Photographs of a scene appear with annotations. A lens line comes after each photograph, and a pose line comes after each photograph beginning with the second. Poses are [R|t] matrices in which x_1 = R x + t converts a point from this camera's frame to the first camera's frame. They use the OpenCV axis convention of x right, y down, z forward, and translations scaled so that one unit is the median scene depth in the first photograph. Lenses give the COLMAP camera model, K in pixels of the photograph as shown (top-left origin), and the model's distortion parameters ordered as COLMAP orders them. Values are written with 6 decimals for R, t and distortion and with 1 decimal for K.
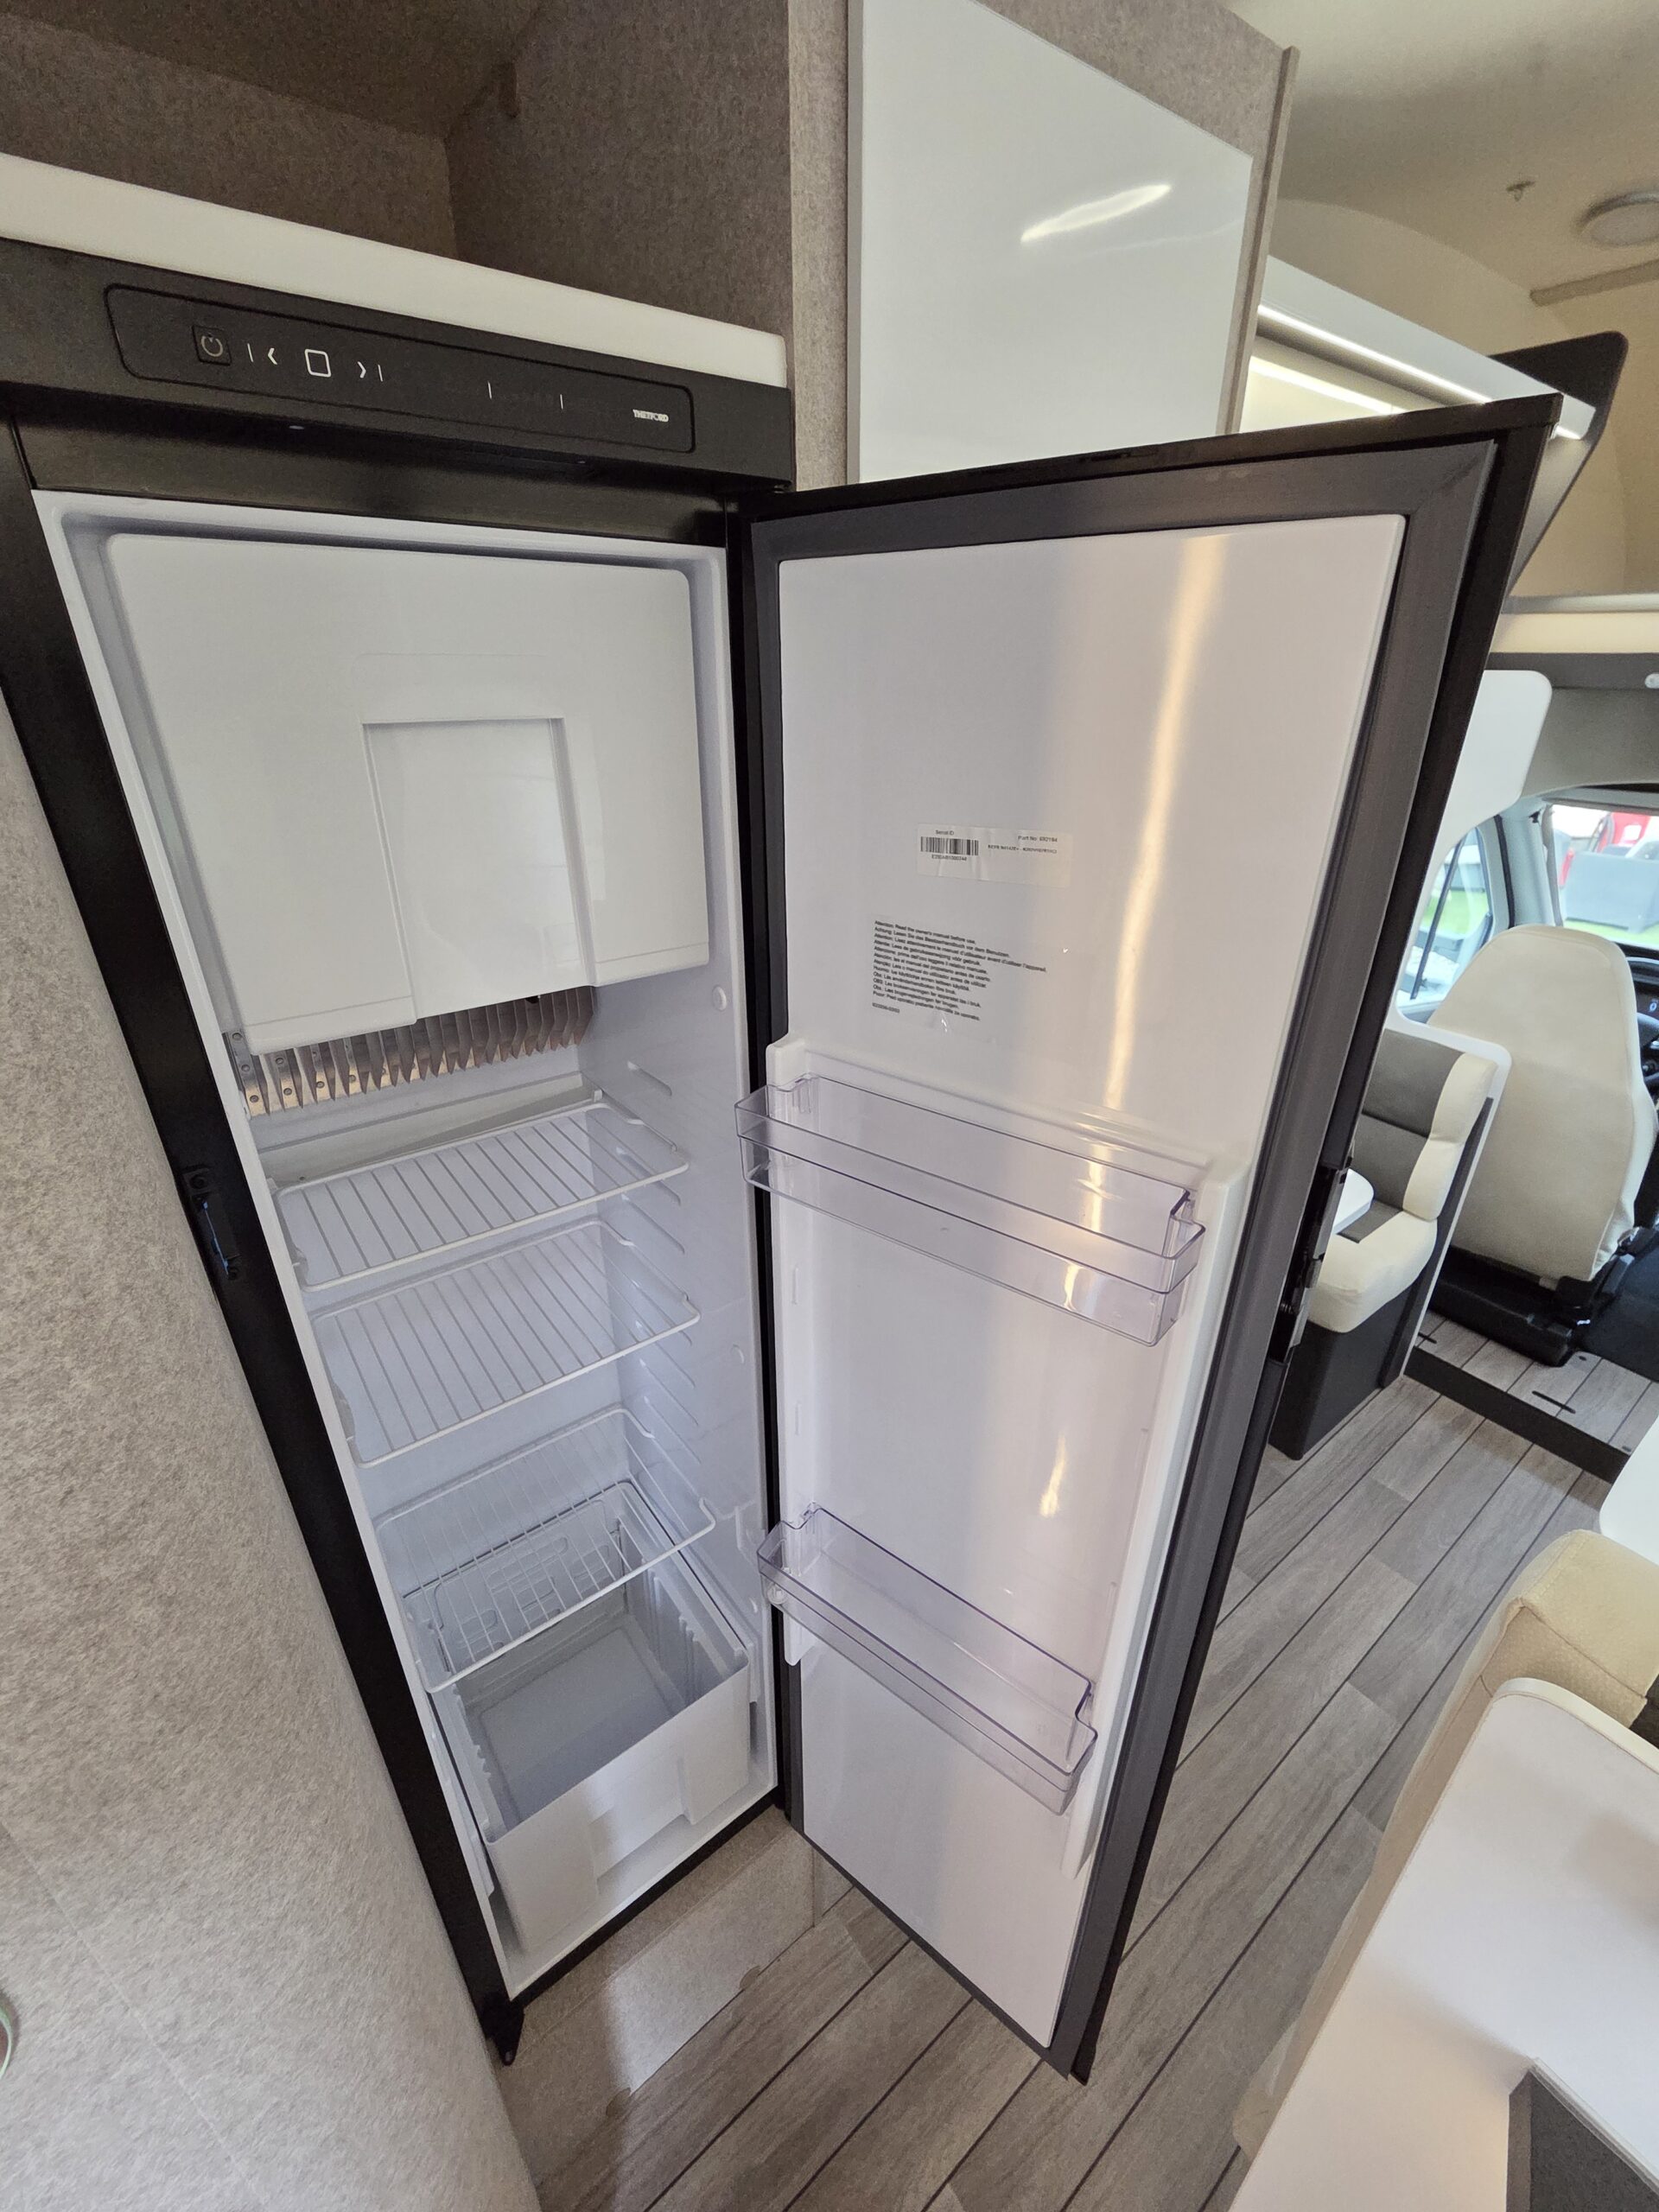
lens RADIAL K [[912.2, 0, 827.1], [0, 912.2, 1105.3], [0, 0, 1]] dist [-0.001338, 0.000538]
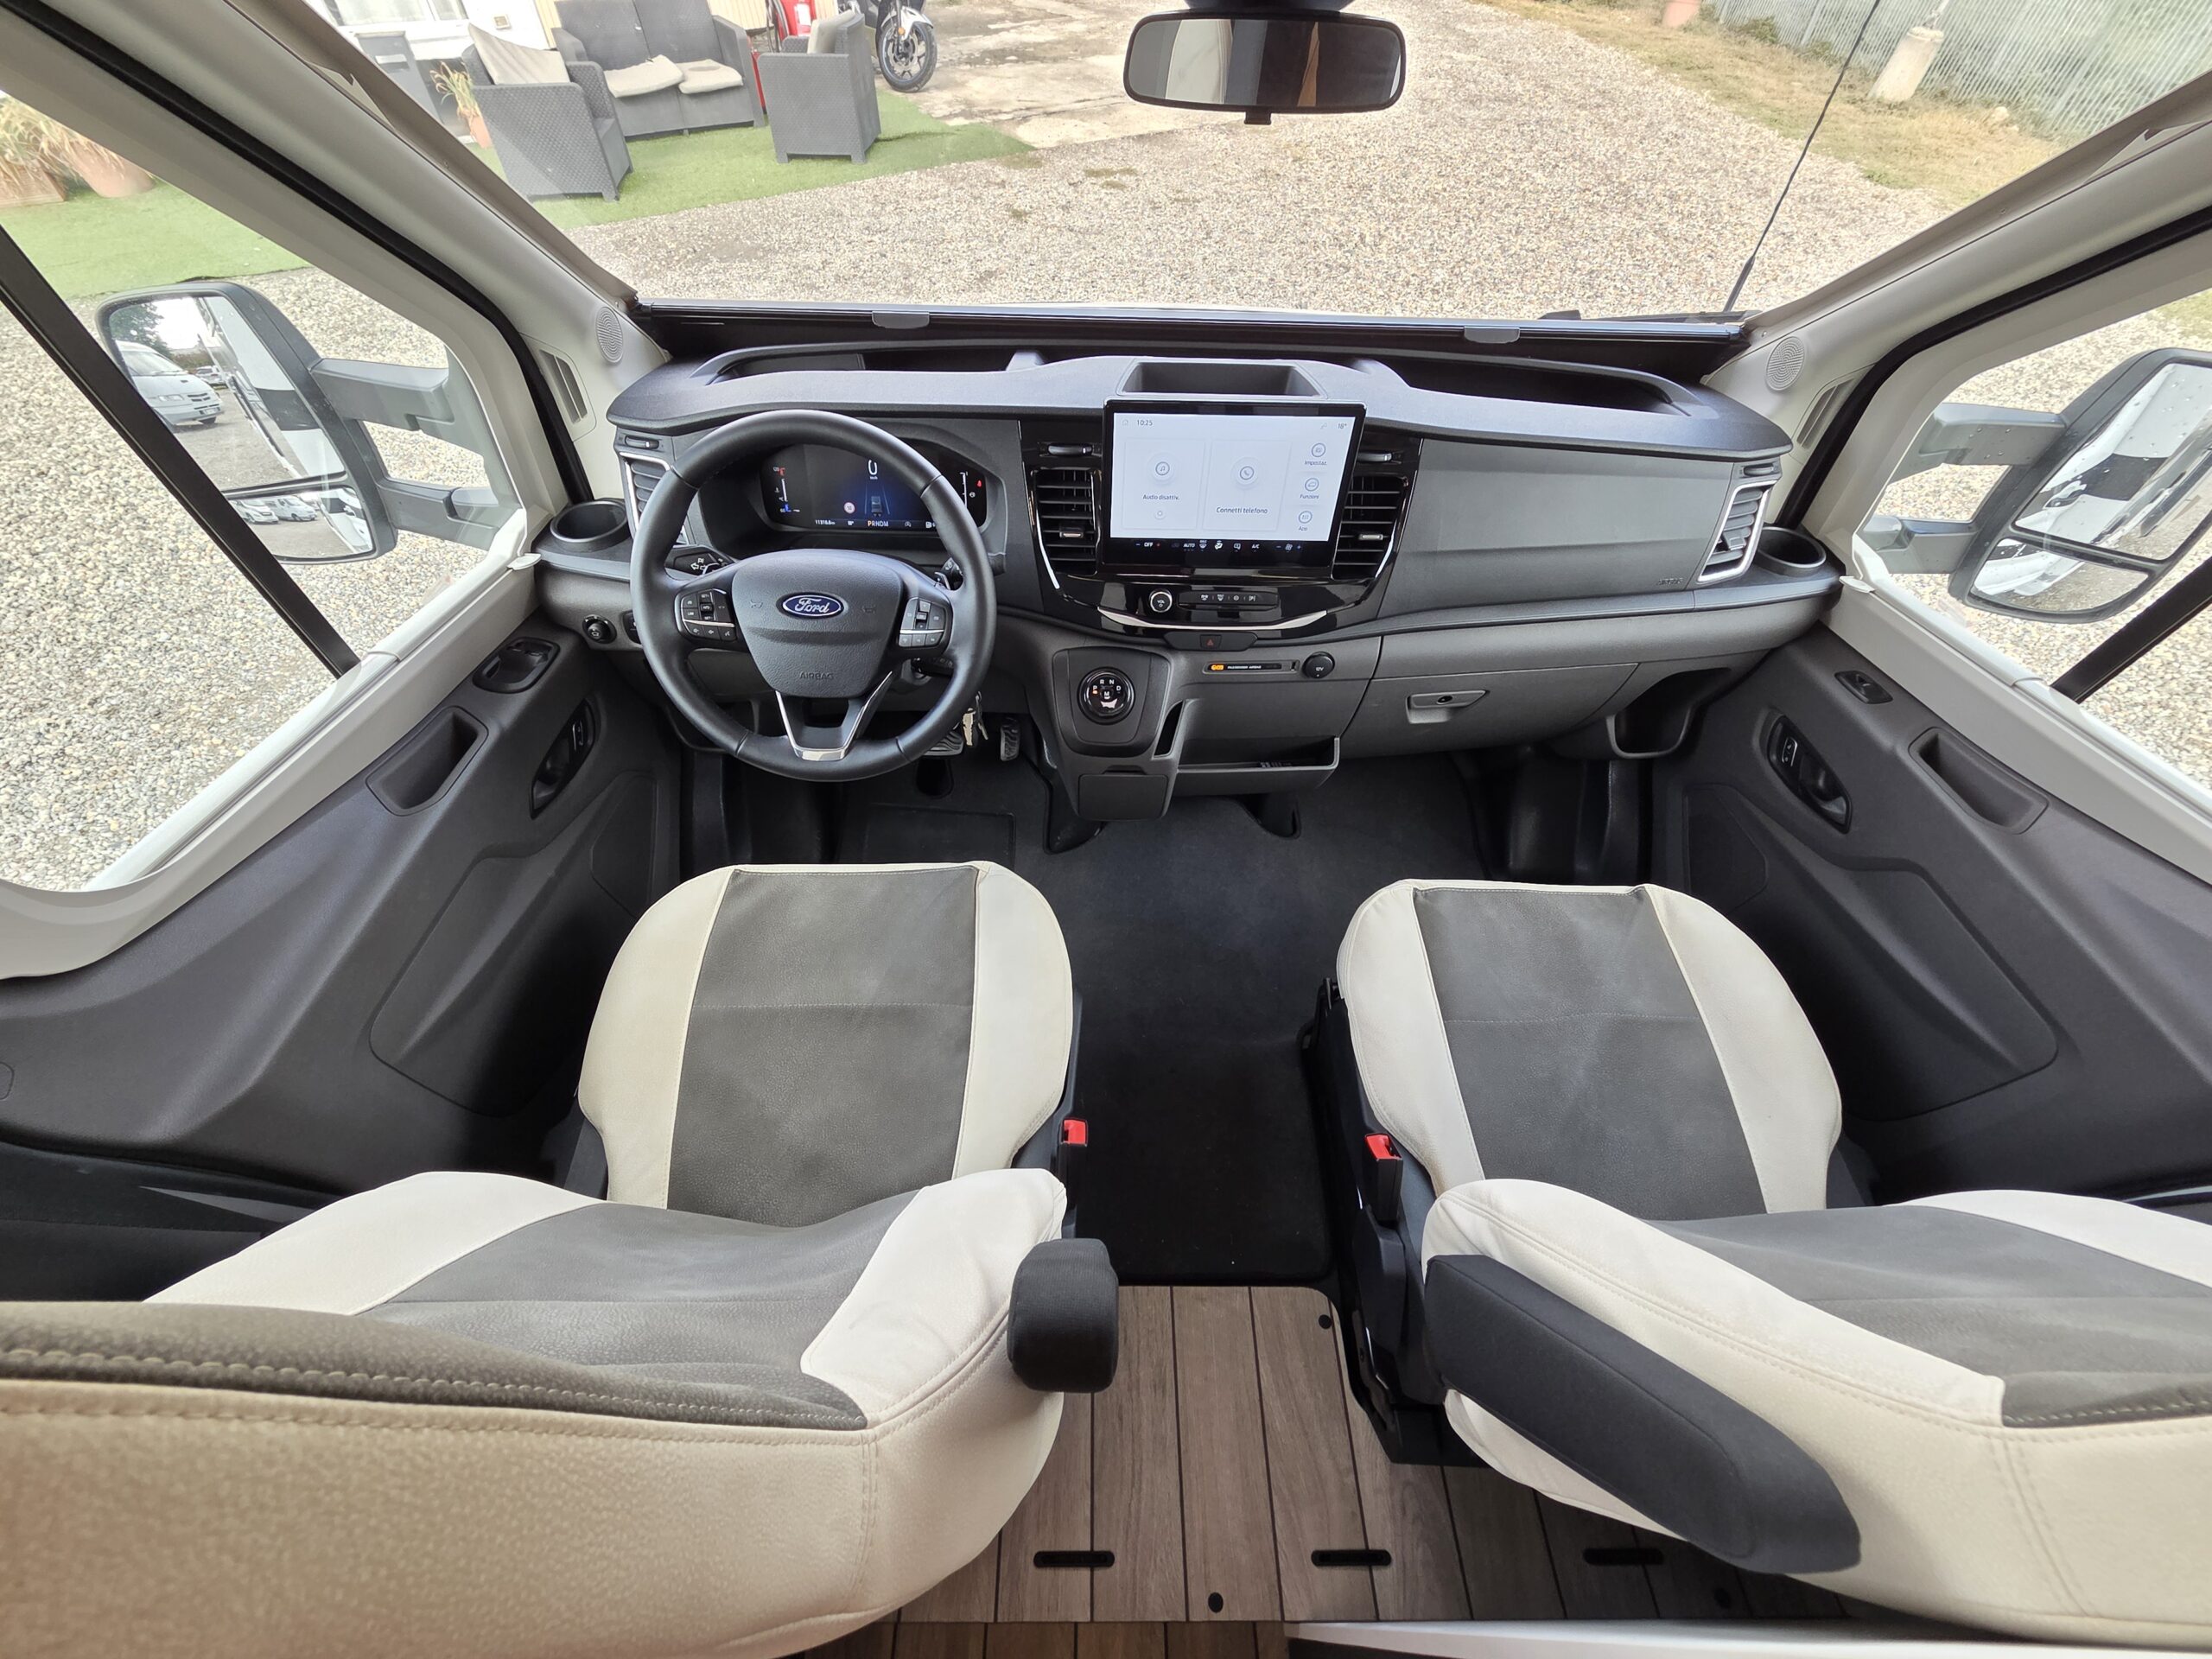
lens RADIAL K [[912.2, 0, 1102.5], [0, 912.2, 825.8], [0, 0, 1]] dist [-0.001338, 0.000538]
pose [[0.600717, -0.585607, 0.544246, 0.850093], [0.322950, 0.800501, 0.504878, -0.213318], [-0.731329, -0.127525, 0.669996, 0.804542]]
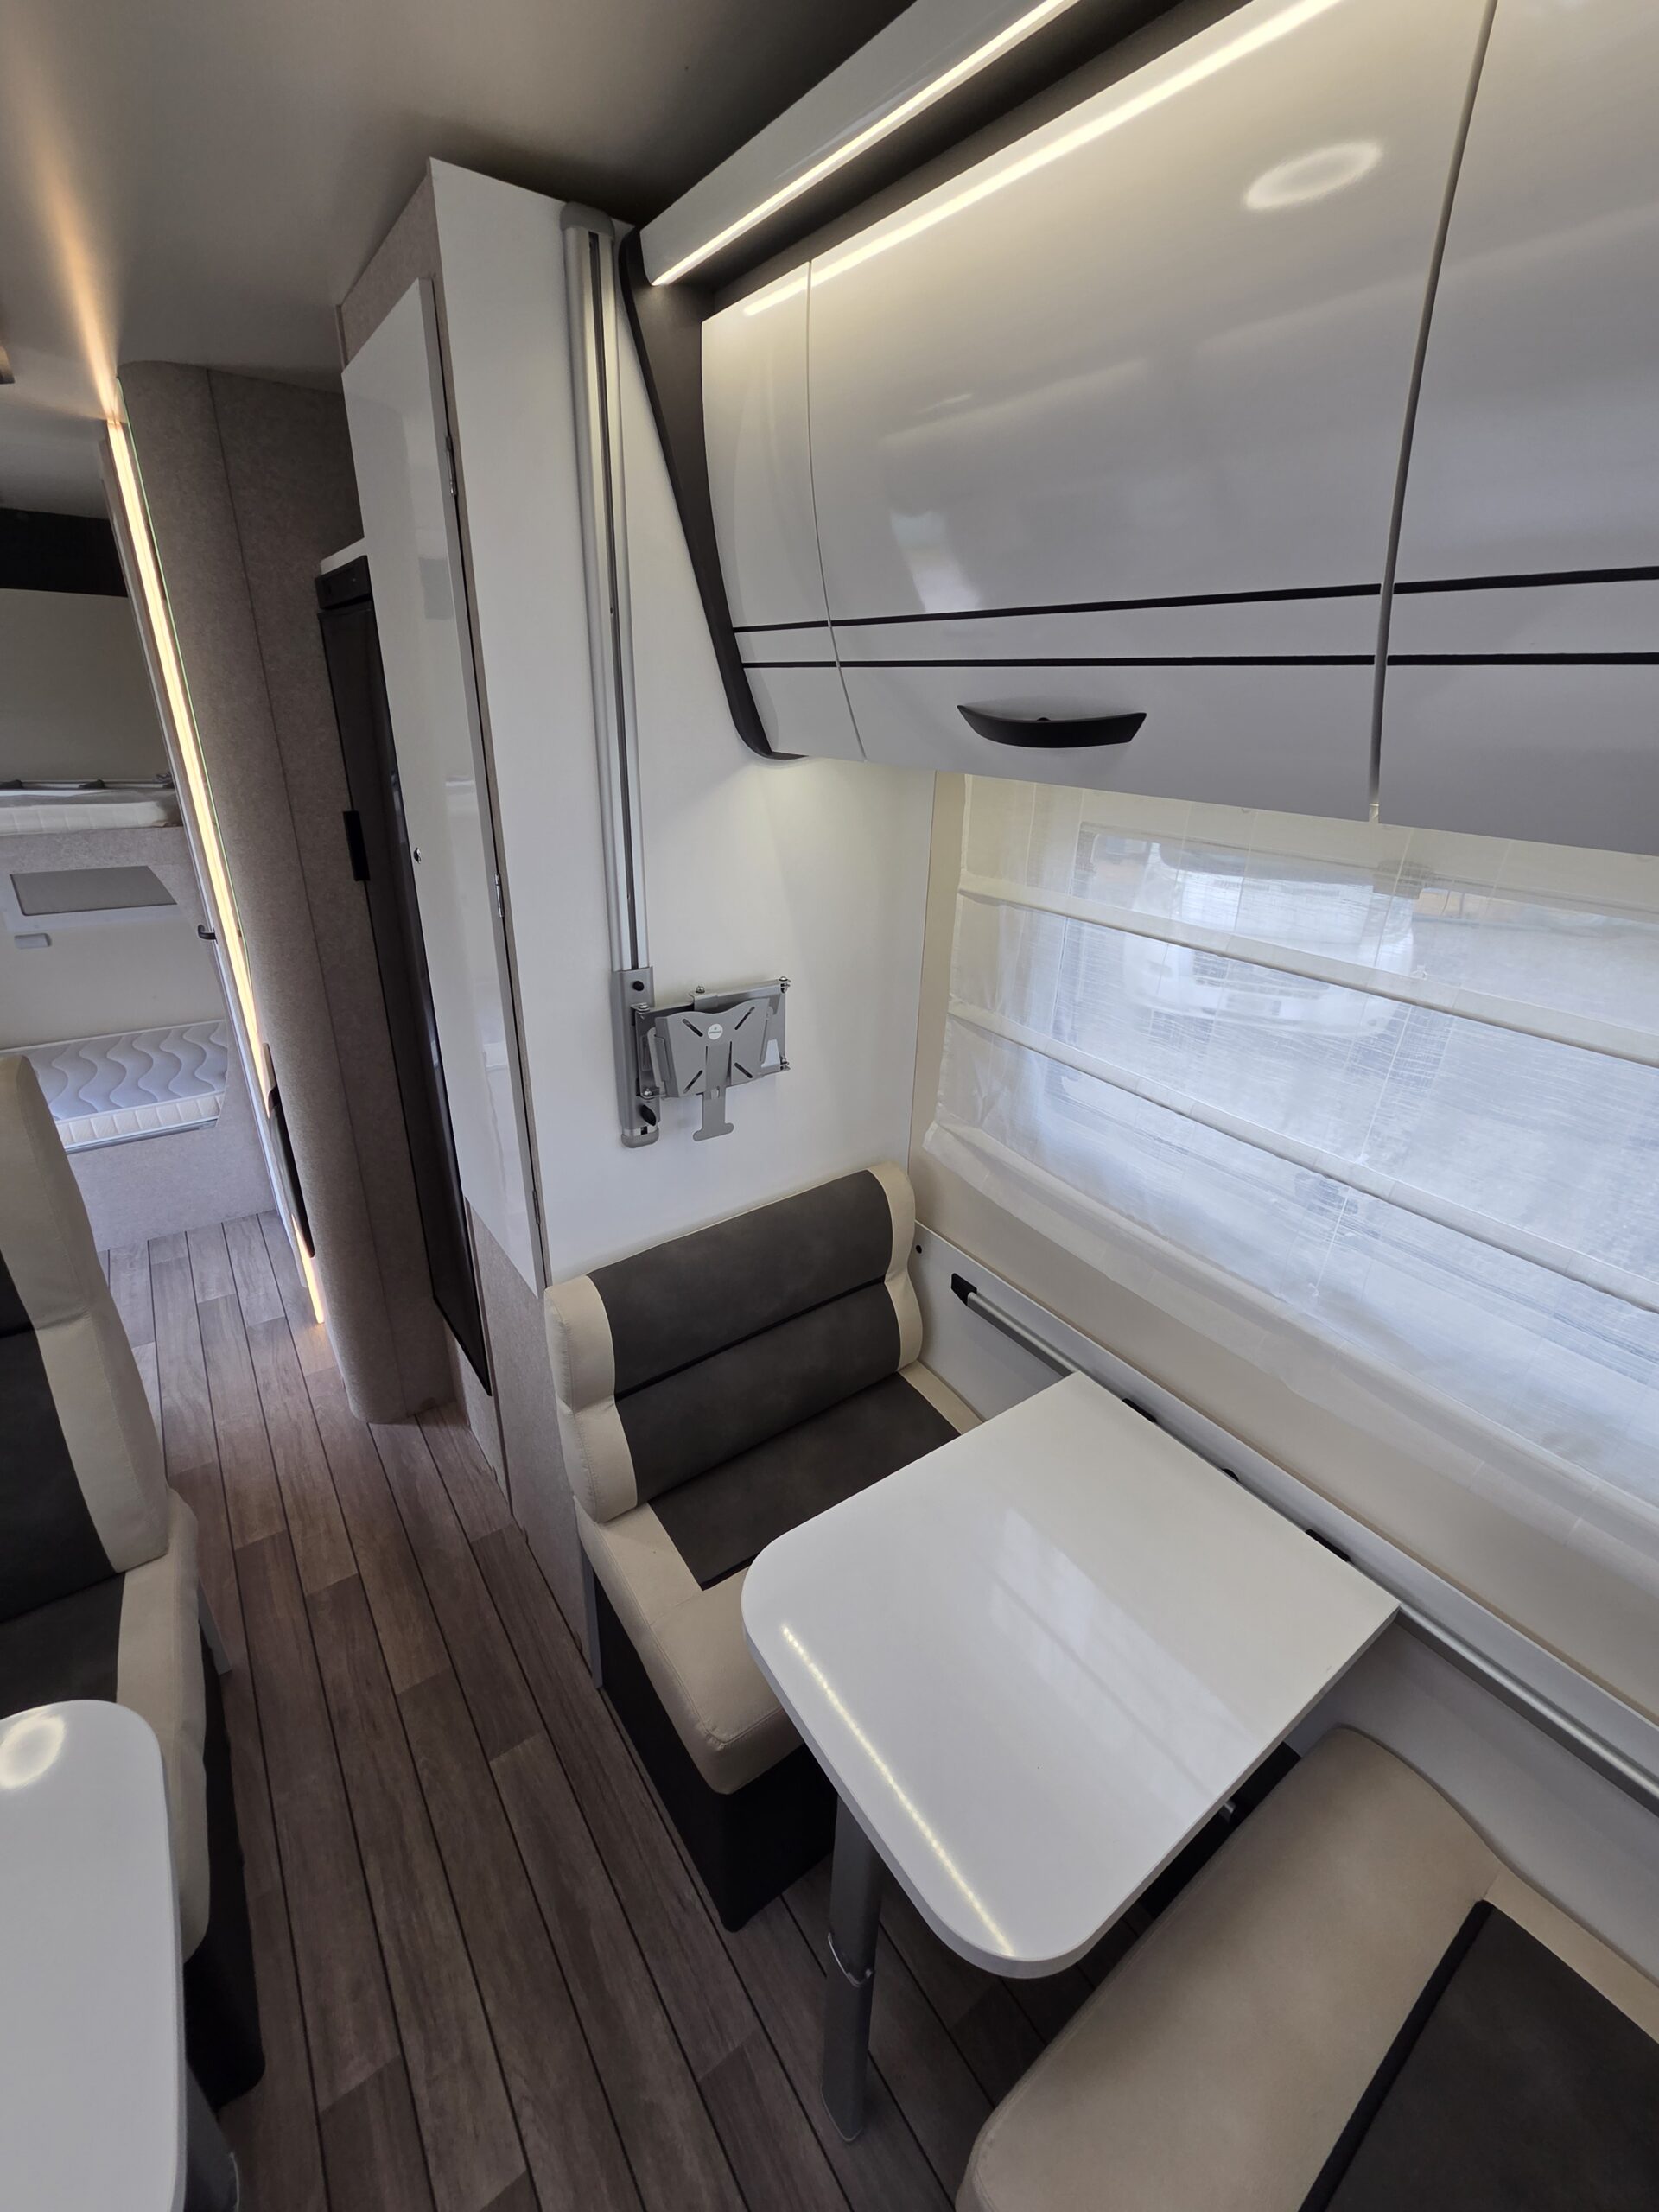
lens RADIAL K [[912.2, 0, 829.5], [0, 912.2, 1101.1], [0, 0, 1]] dist [-0.001338, 0.000538]
pose [[-0.025758, 0.395699, -0.918019, 0.737424], [-0.464157, 0.808600, 0.361559, -0.292731], [0.885378, 0.435418, 0.162839, 0.634354]]
